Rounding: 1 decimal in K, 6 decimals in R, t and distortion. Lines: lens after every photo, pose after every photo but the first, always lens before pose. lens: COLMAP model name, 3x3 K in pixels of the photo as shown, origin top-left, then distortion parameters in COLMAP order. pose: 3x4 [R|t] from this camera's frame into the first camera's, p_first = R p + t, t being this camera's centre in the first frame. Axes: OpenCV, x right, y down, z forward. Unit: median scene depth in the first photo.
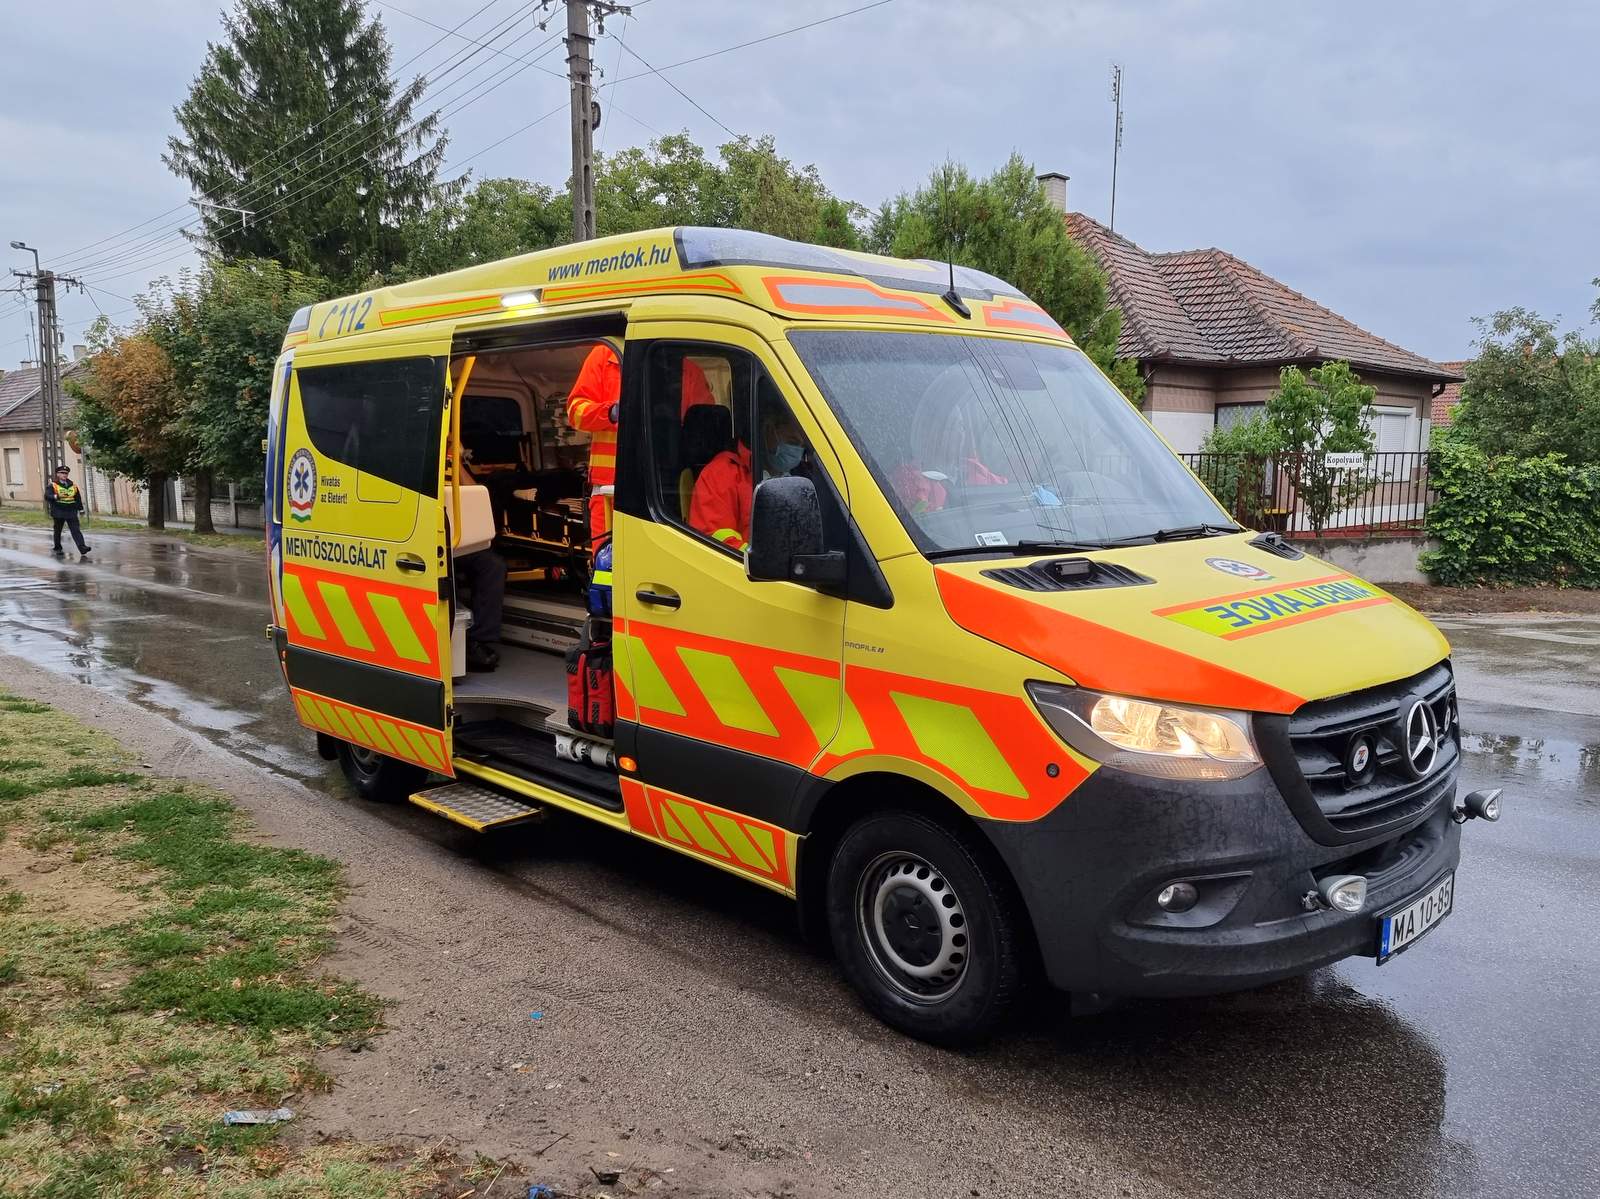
lens RADIAL K [[1187.7, 0, 822.6], [0, 1187.7, 637.2], [0, 0, 1]] dist [0.032783, -0.005431]
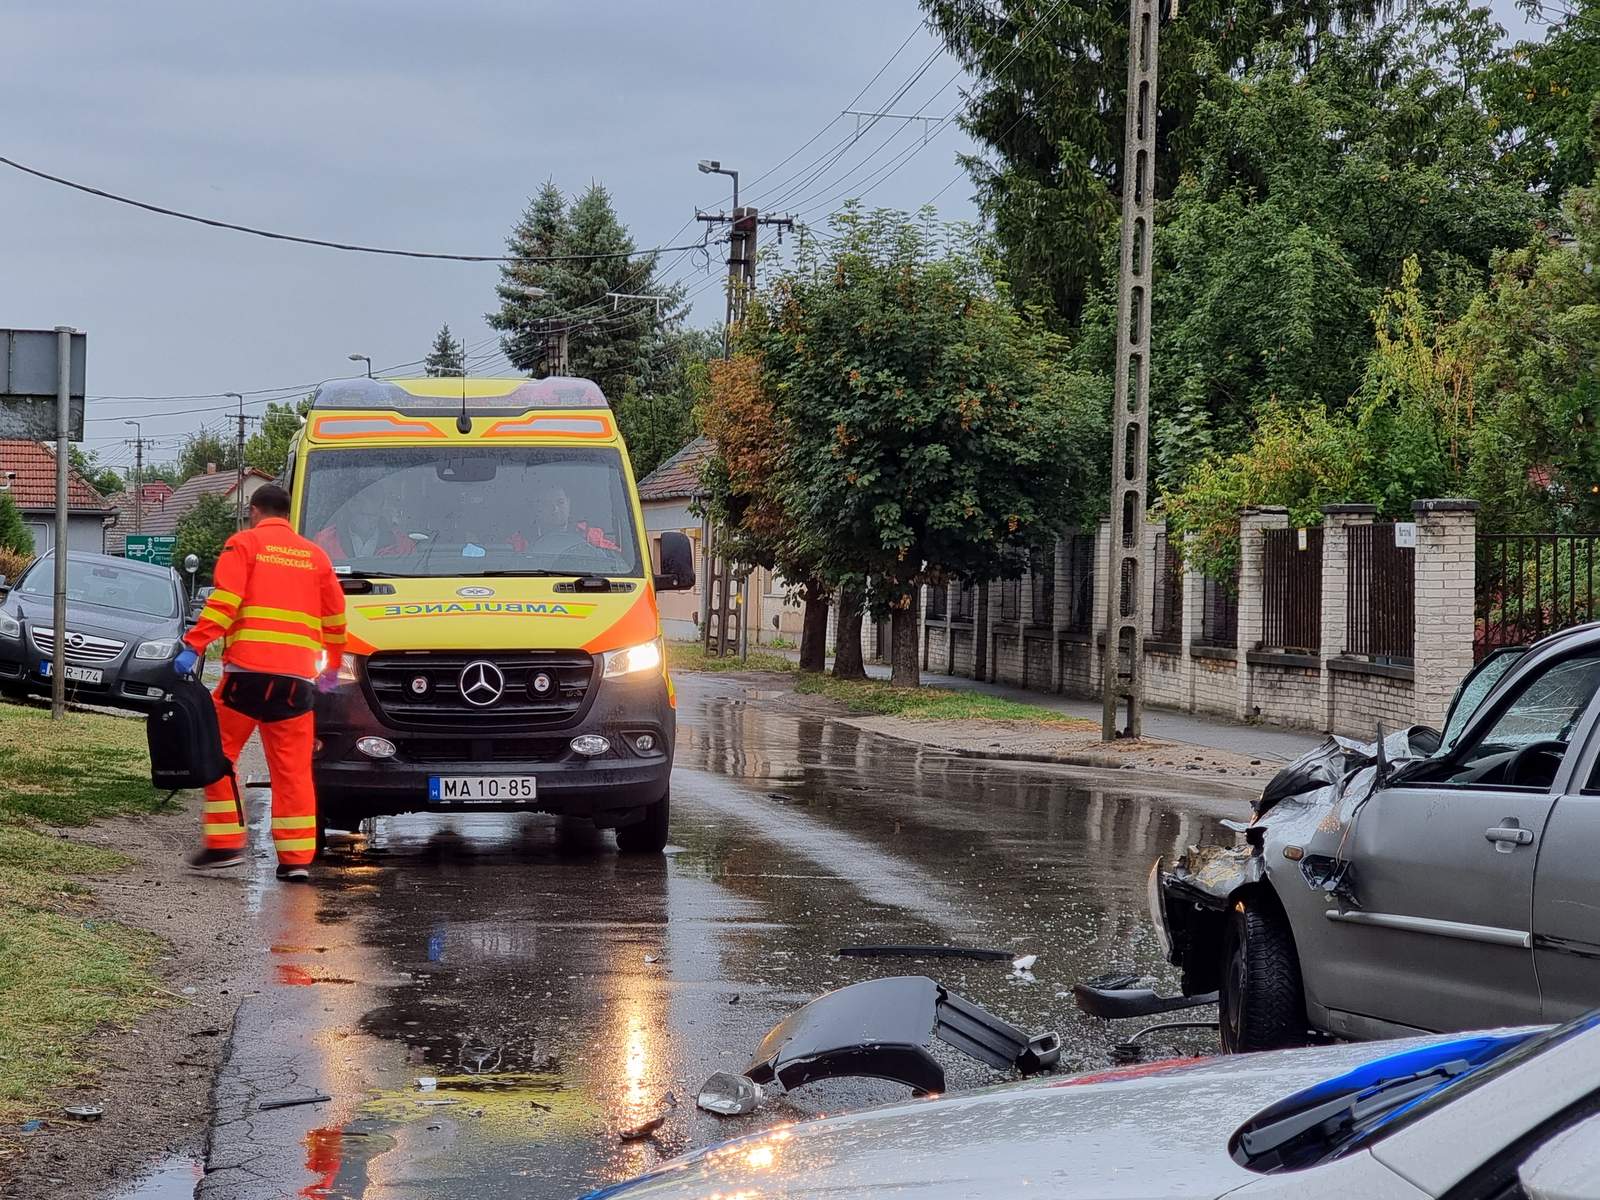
lens RADIAL K [[3515.8, 0, 730.5], [0, 3515.8, 703.5], [0, 0, 1]] dist [-0.385920, 6.543405]
pose [[0.791700, 0.034001, -0.609964, 0.373253], [-0.098673, 0.992457, -0.072750, 0.043051], [0.602889, 0.117783, 0.789083, -0.270180]]
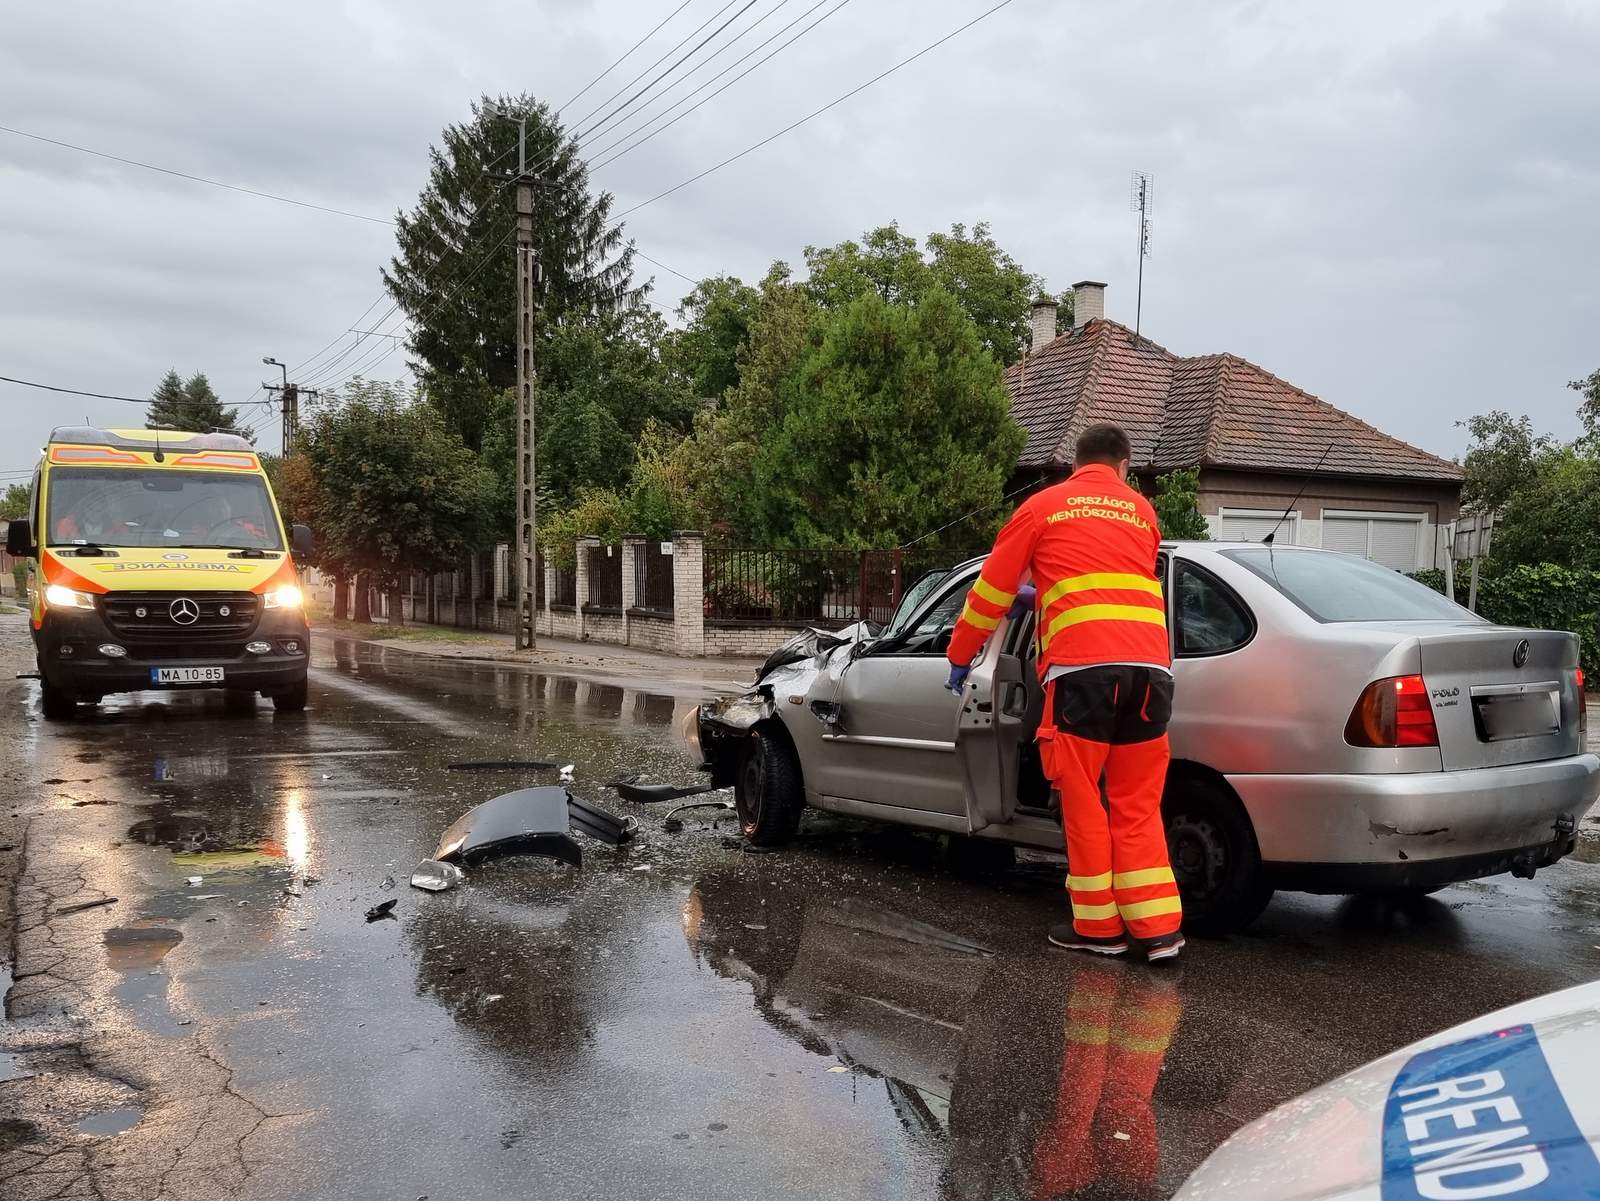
lens RADIAL K [[1516.5, 0, 917.0], [0, 1516.5, 752.8], [0, 0, 1]] dist [0.095248, -0.090509]
pose [[0.965123, 0.045390, -0.257832, 0.305517], [-0.054541, 0.998106, -0.028447, 0.041606], [0.256053, 0.041517, 0.965771, -0.206029]]
